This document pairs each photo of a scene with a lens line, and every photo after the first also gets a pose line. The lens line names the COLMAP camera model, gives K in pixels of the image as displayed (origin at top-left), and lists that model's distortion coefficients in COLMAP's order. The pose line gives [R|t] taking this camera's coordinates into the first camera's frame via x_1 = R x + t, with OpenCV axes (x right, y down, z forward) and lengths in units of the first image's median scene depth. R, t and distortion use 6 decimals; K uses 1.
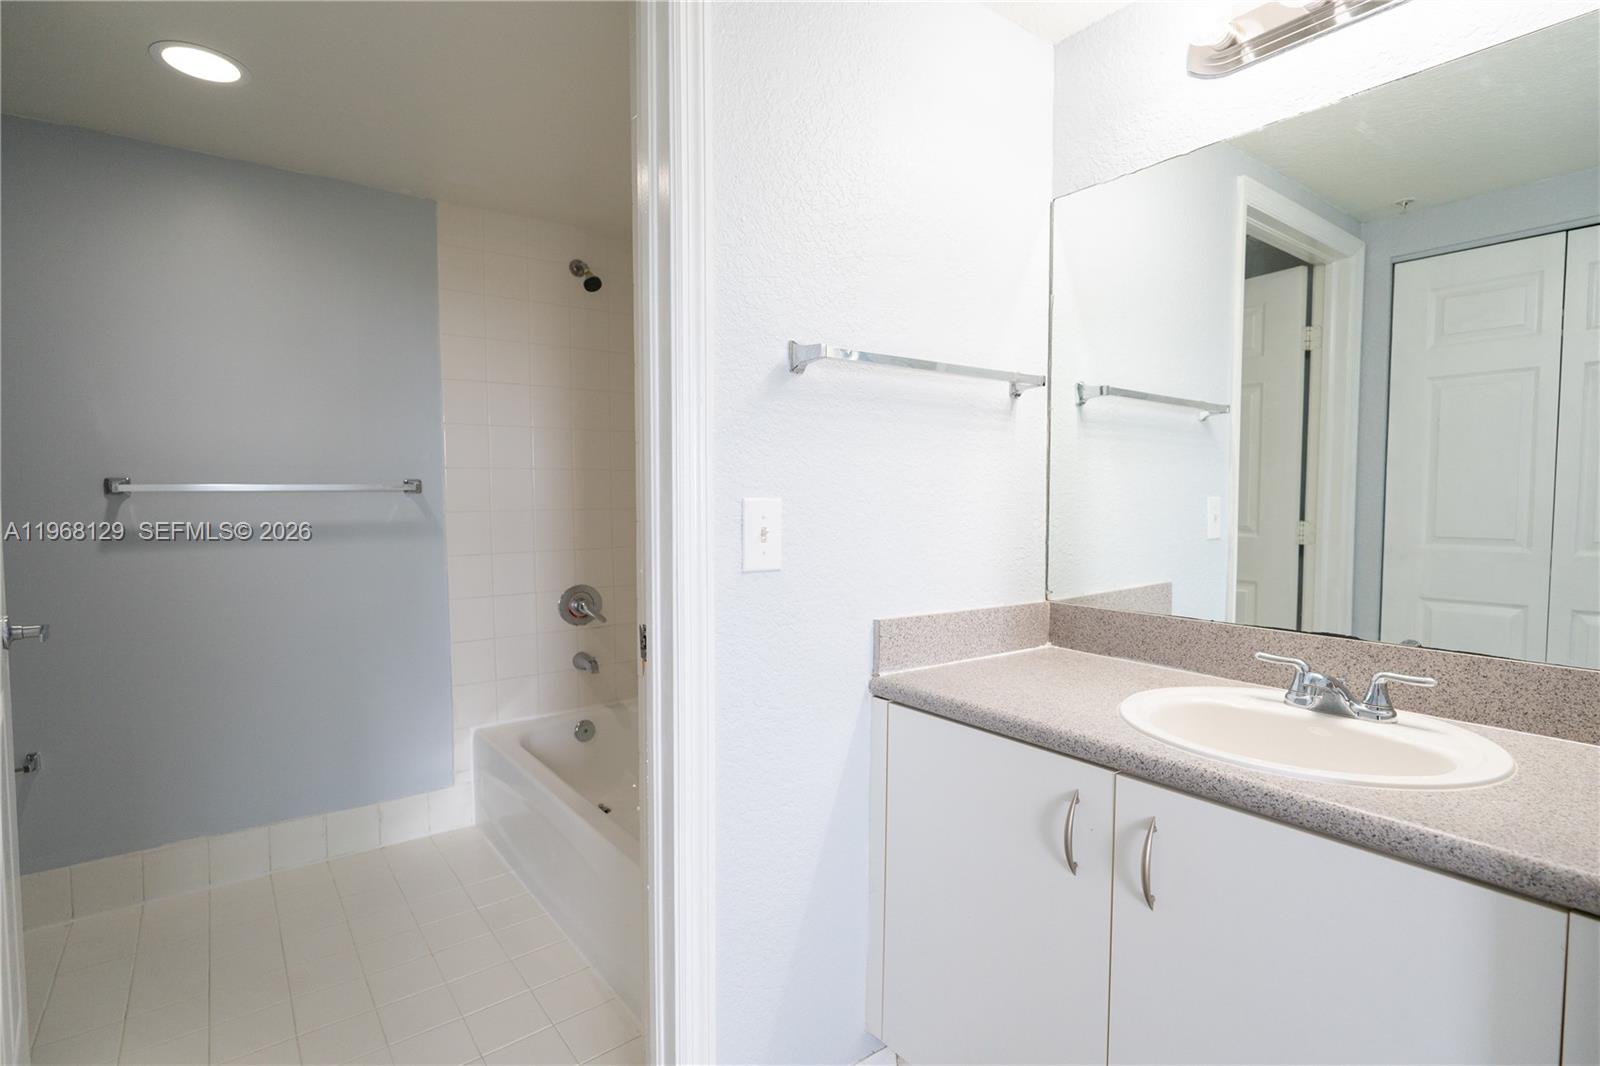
lens RADIAL K [[792.1, 0, 800.6], [0, 792.1, 535.9], [0, 0, 1]] dist [-0.003806, -0.000344]
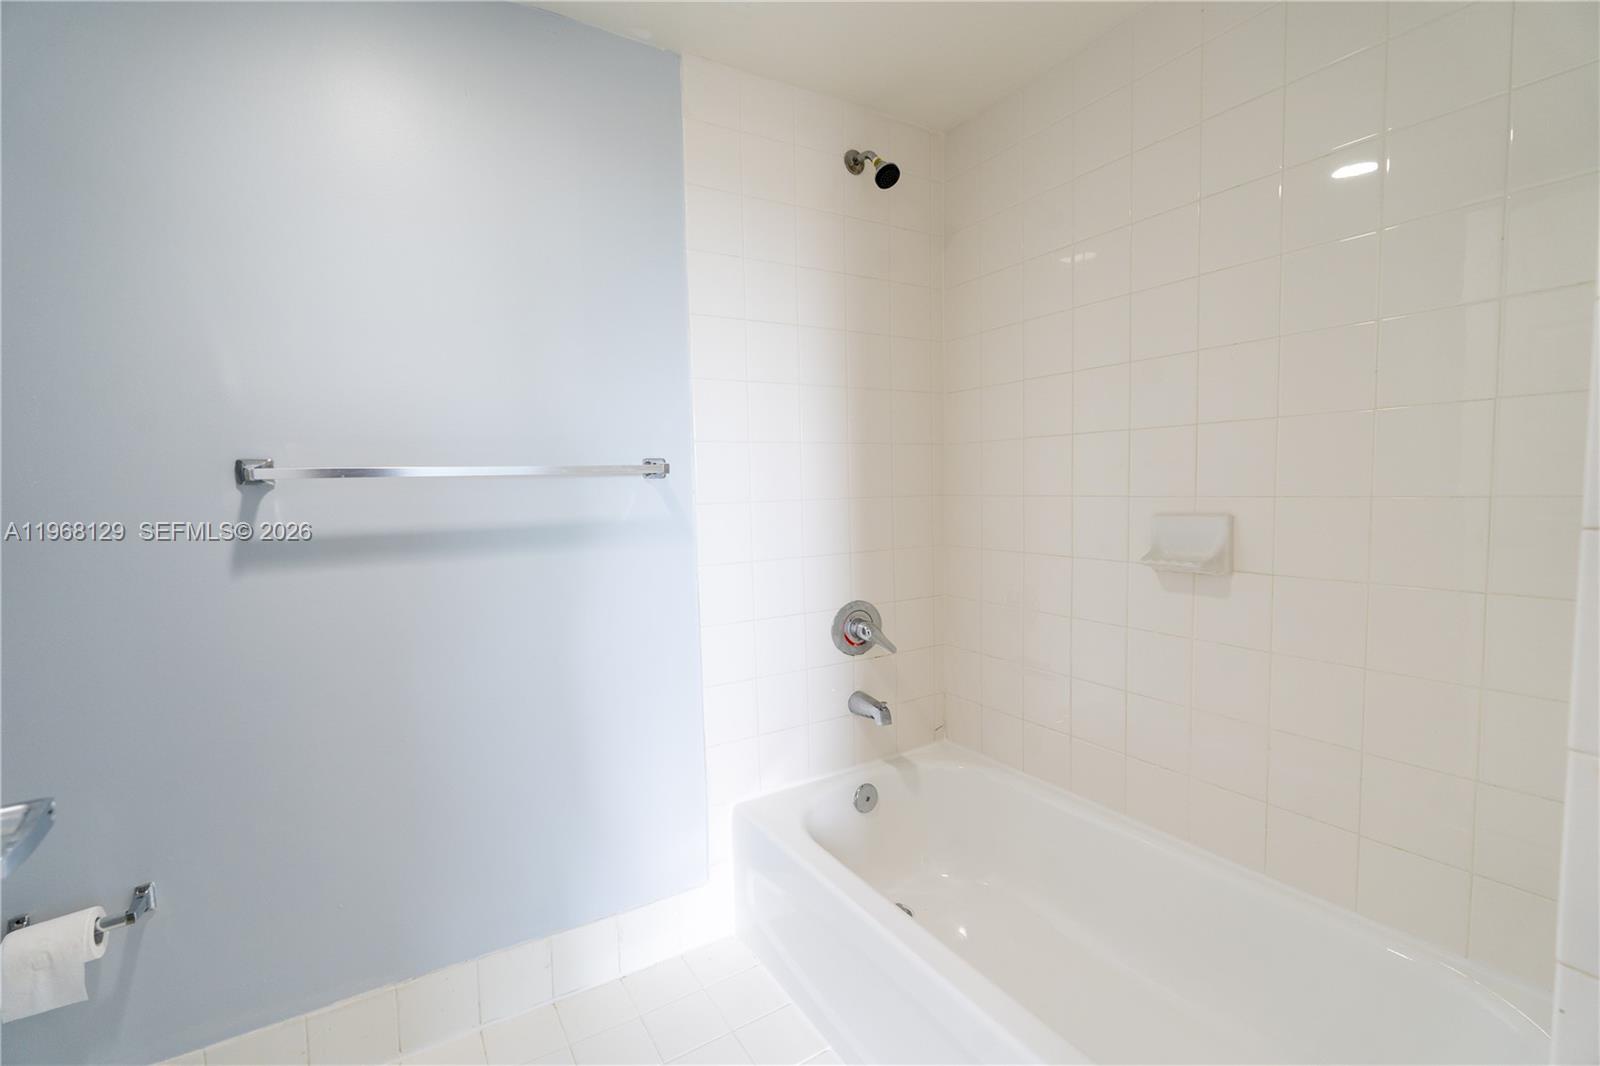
lens RADIAL K [[700.9, 0, 790.4], [0, 700.9, 535.3], [0, 0, 1]] dist [-0.004039, 0.000648]
pose [[0.995329, -0.003527, -0.096476, -0.445972], [0.006500, 0.999513, 0.030521, -0.030233], [0.096321, -0.031005, 0.994867, 0.562775]]
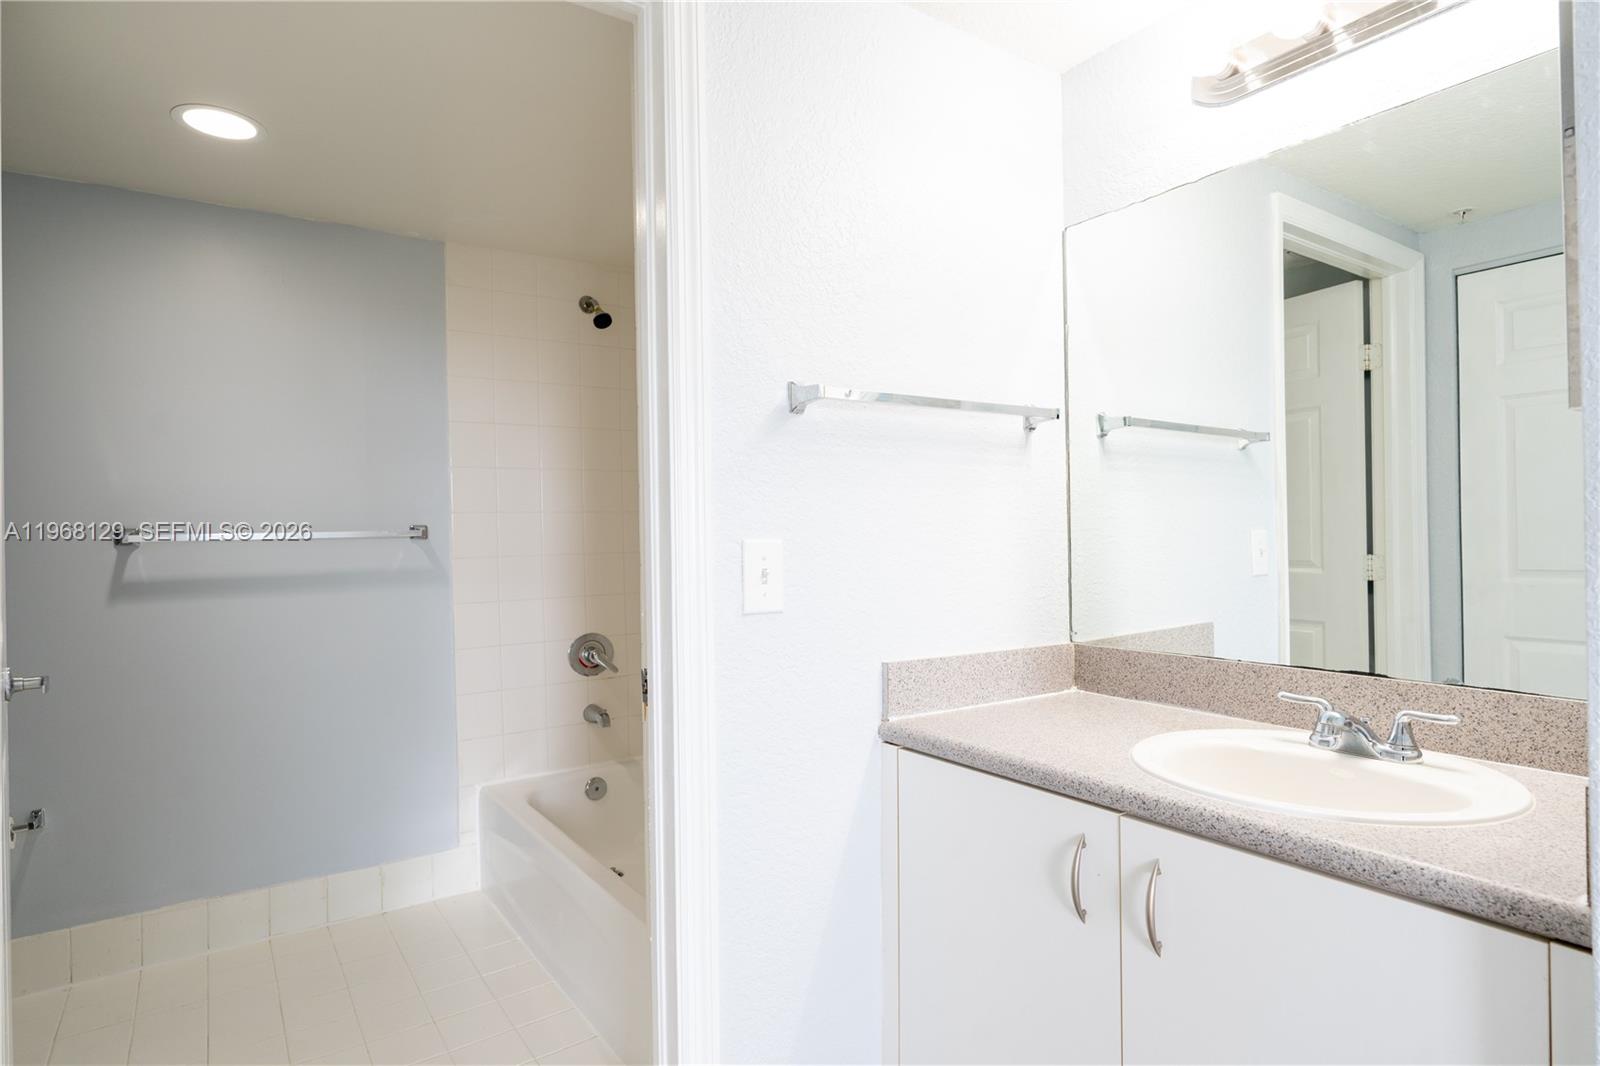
lens RADIAL K [[876.9, 0, 801.0], [0, 876.9, 534.7], [0, 0, 1]] dist [-0.007097, 0.001715]
pose [[0.998904, -0.015668, -0.044100, 0.034392], [0.013385, 0.998579, -0.051591, 0.002734], [0.044845, 0.050945, 0.997694, -0.068221]]
